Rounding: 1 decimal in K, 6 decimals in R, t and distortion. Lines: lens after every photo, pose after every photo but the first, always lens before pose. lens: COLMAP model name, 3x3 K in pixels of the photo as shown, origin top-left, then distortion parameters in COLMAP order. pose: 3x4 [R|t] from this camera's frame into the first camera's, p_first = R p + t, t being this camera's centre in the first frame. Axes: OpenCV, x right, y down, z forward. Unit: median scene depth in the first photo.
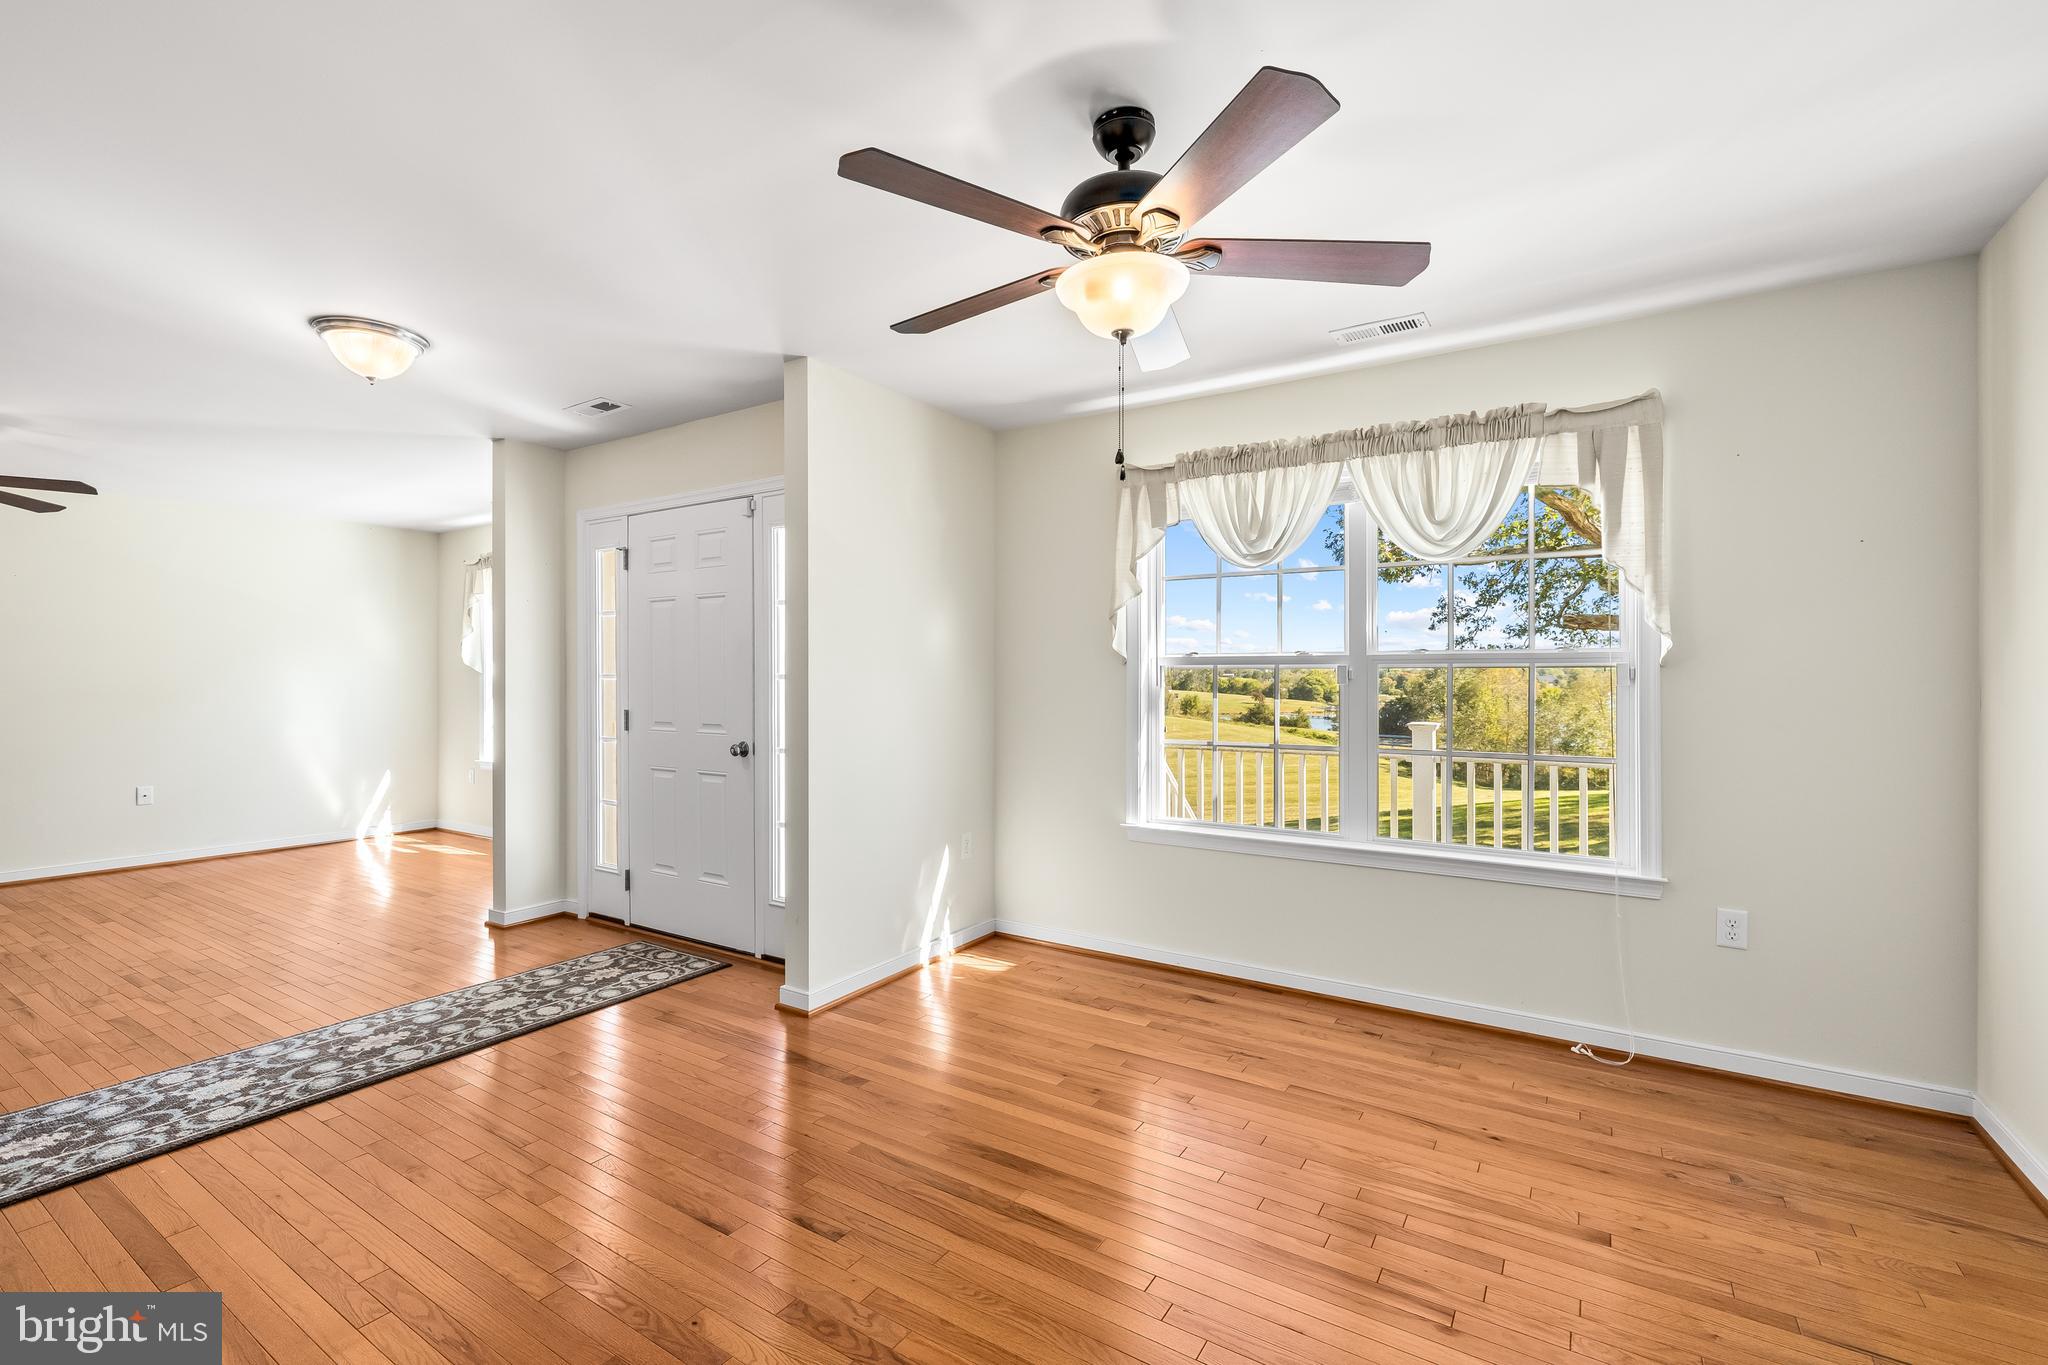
lens RADIAL K [[881.7, 0, 1018.3], [0, 881.7, 682.5], [0, 0, 1]] dist [0.004509, -0.001386]
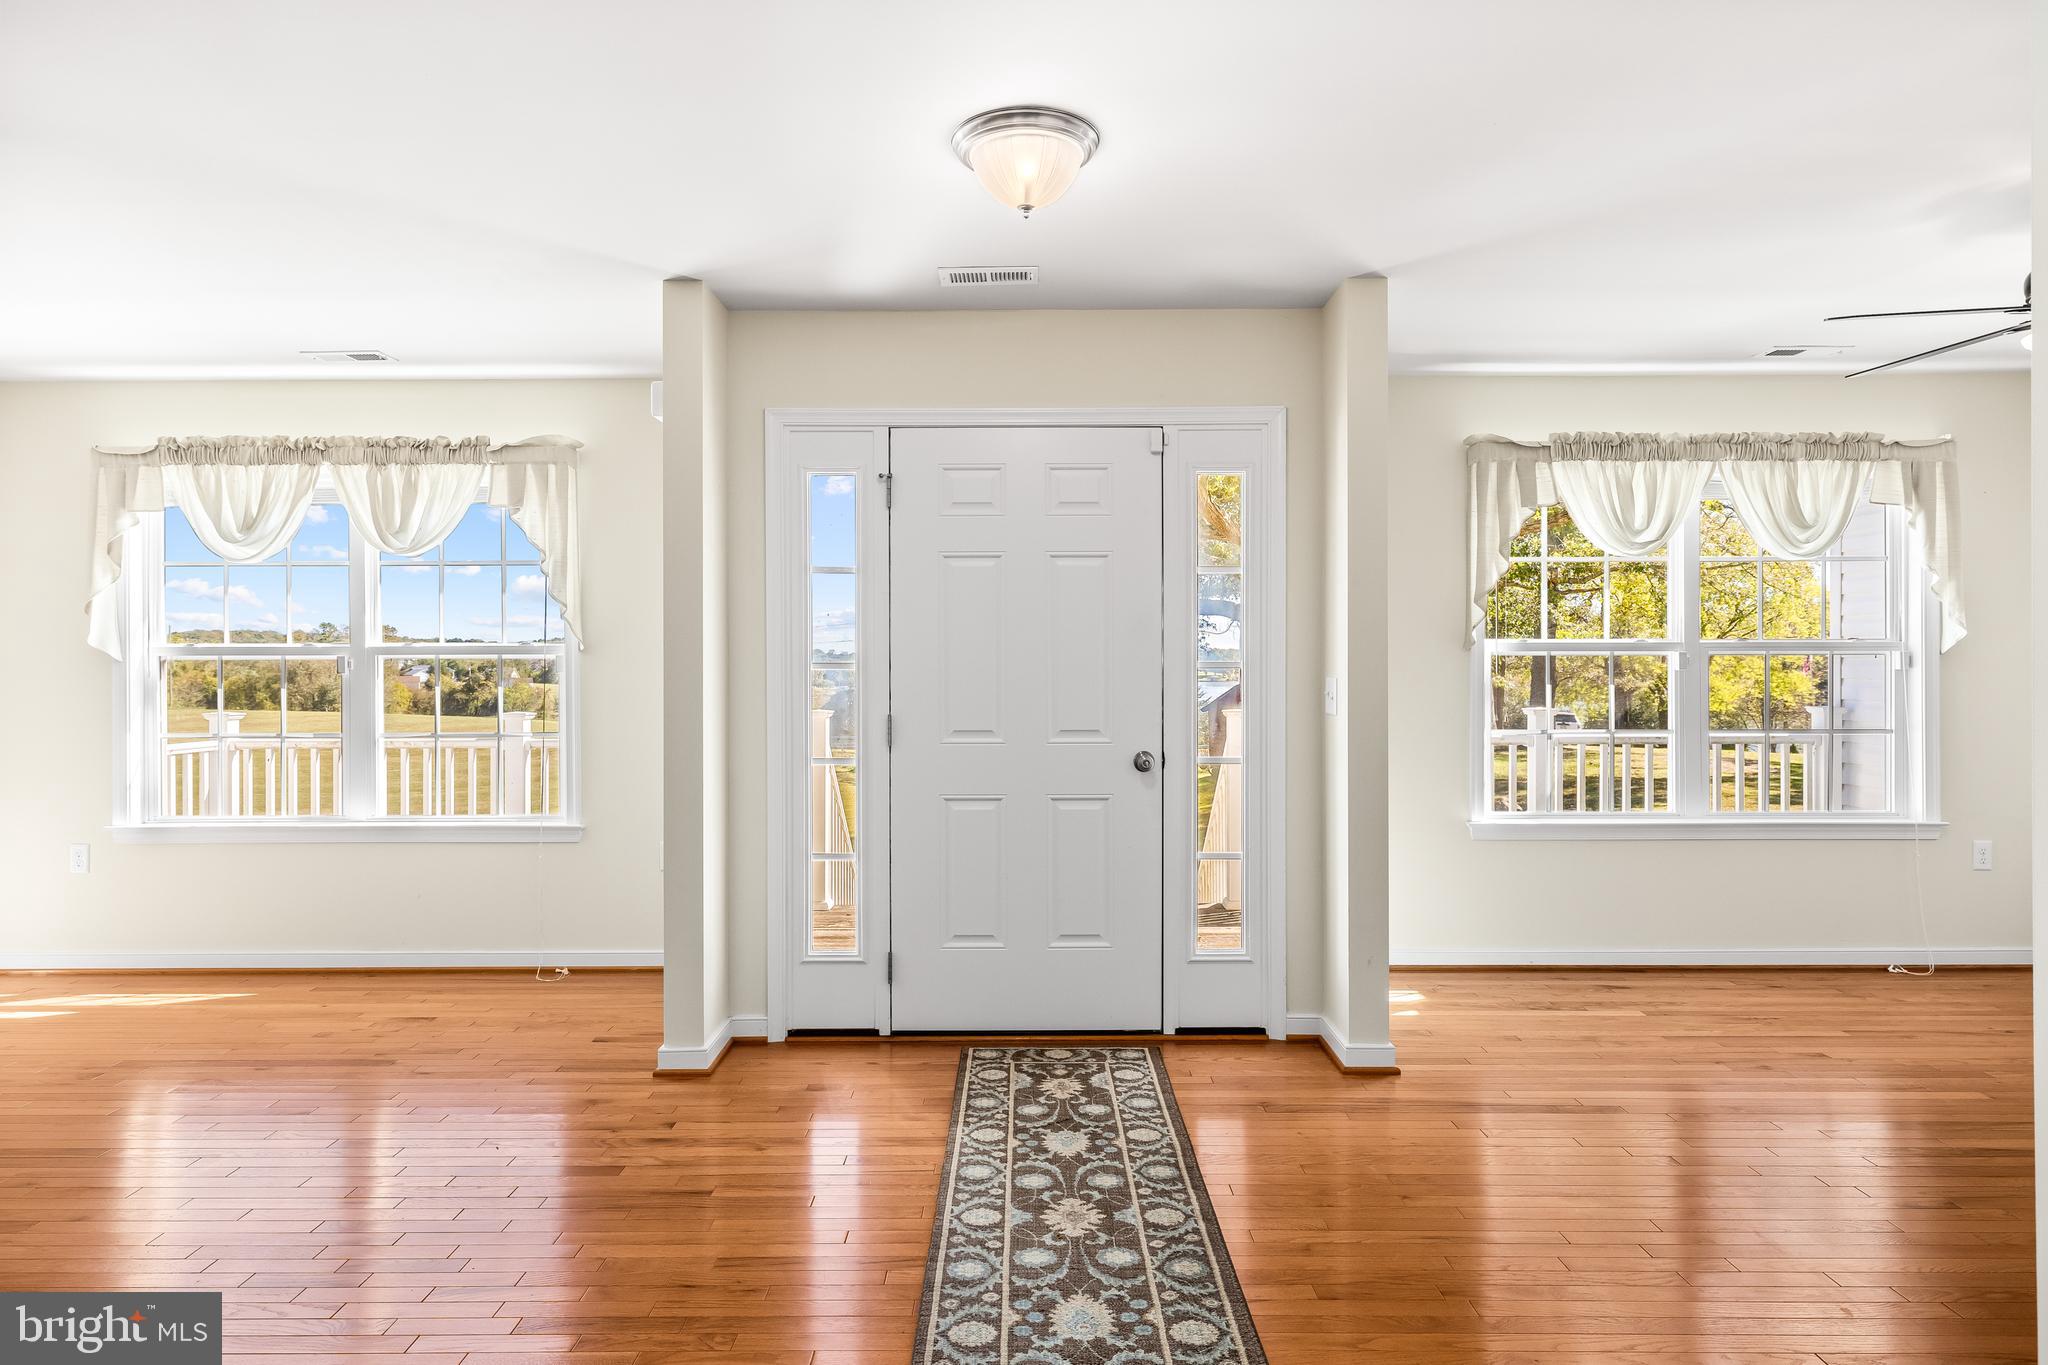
lens RADIAL K [[1170.8, 0, 1027.9], [0, 1170.8, 664.8], [0, 0, 1]] dist [0.007745, -0.003162]
pose [[0.844057, -0.003906, 0.536240, -1.144438], [0.006577, 0.999974, -0.003069, -0.005313], [-0.536214, 0.006118, 0.844060, 0.256367]]
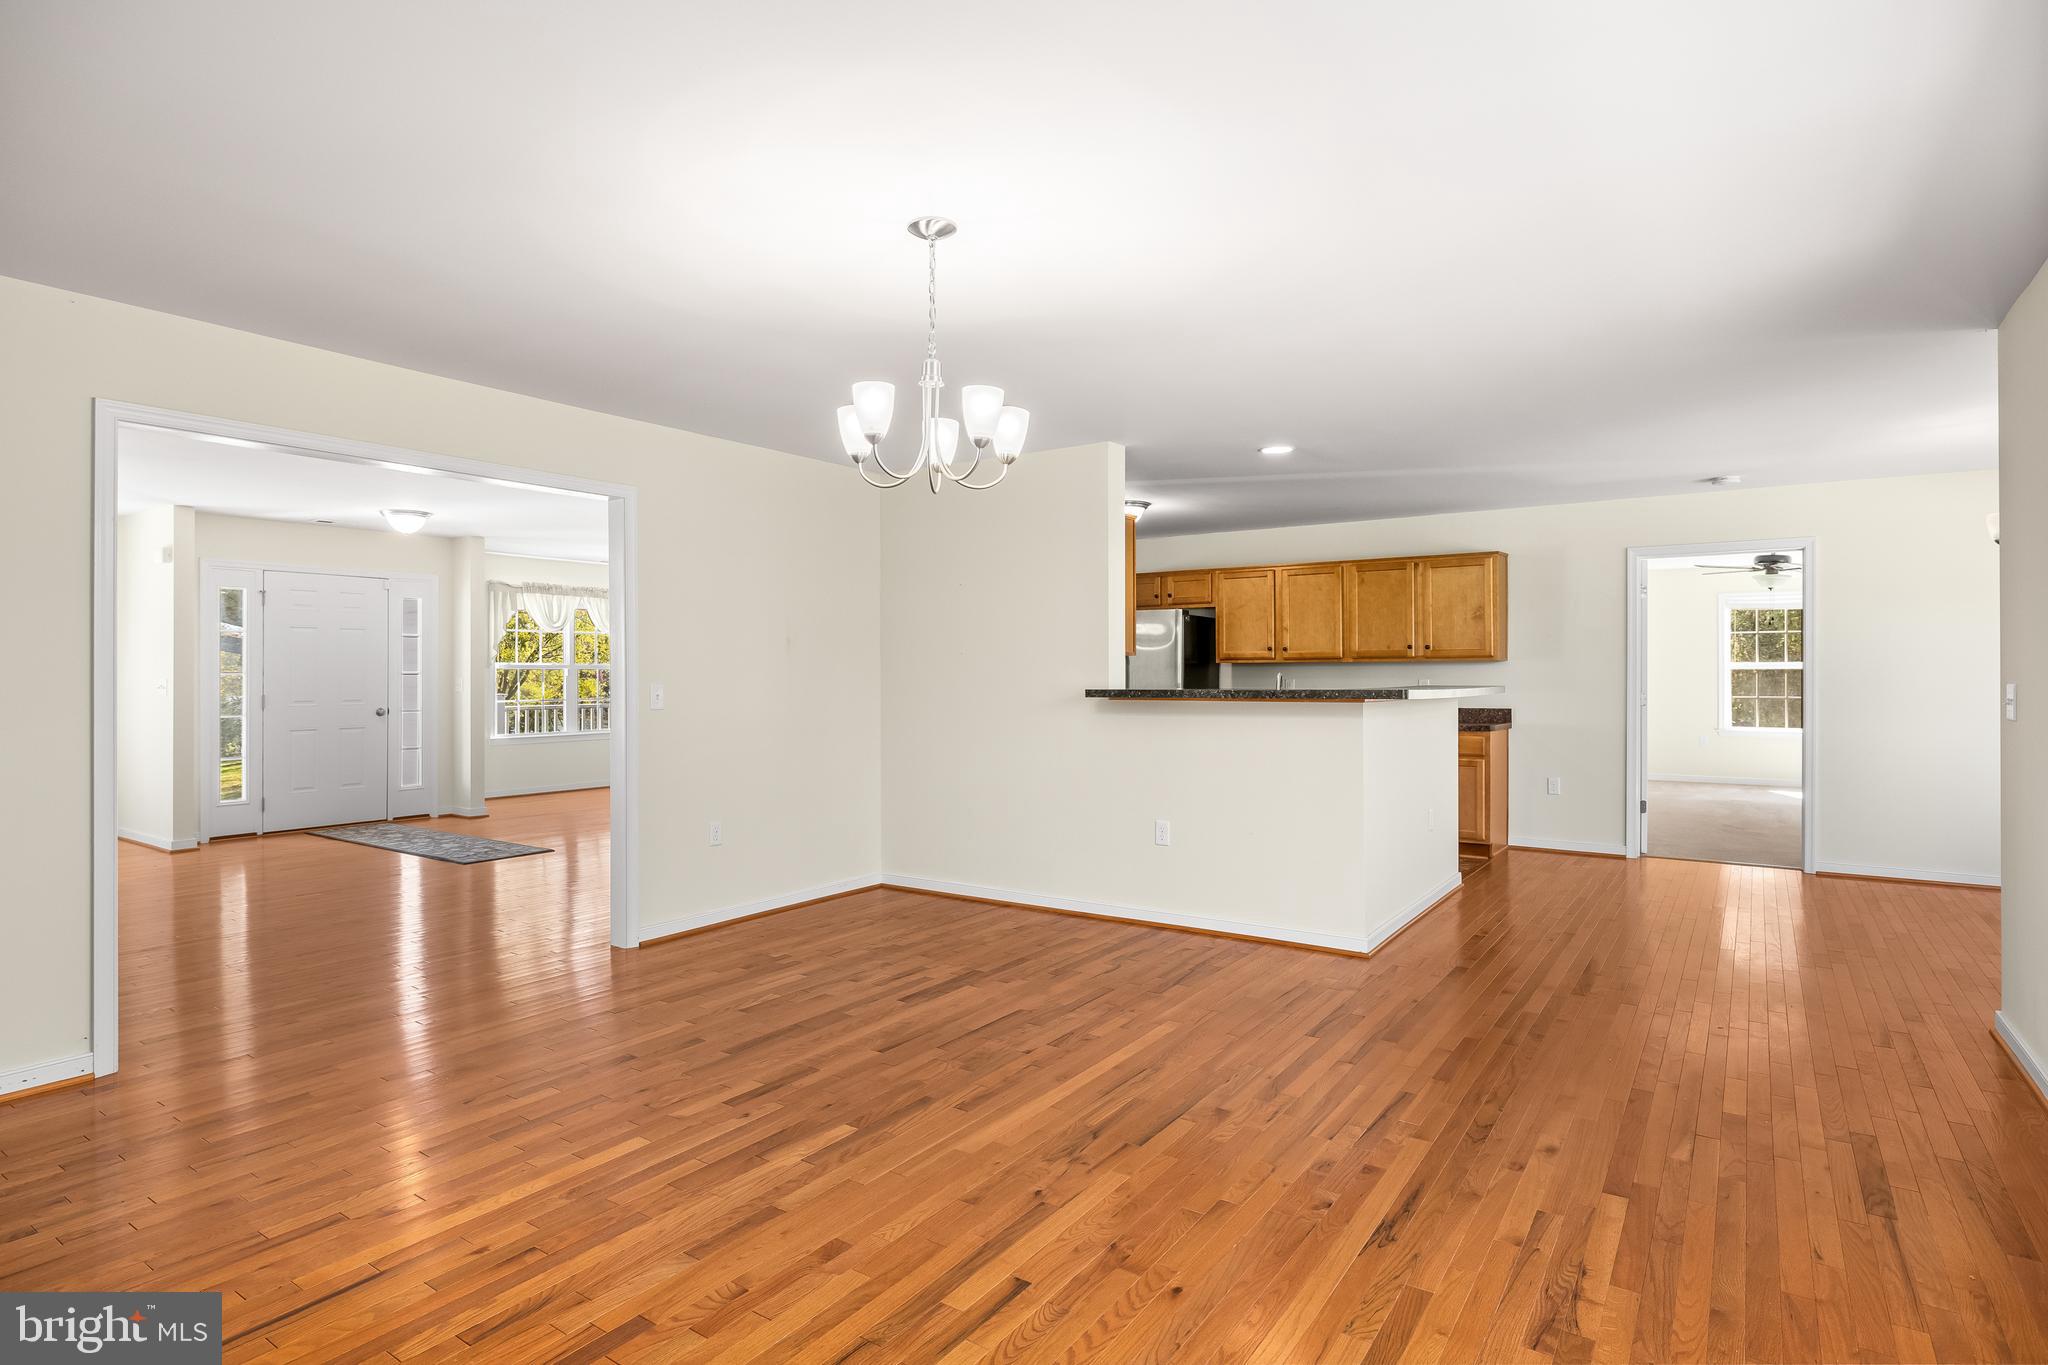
lens RADIAL K [[1064.9, 0, 1037.8], [0, 1064.9, 679.3], [0, 0, 1]] dist [-0.003745, -0.000470]
pose [[0.022630, -0.009335, 0.999700, -3.138990], [0.002088, 0.999955, 0.009290, -0.015602], [-0.999742, 0.001877, 0.022648, -0.563360]]
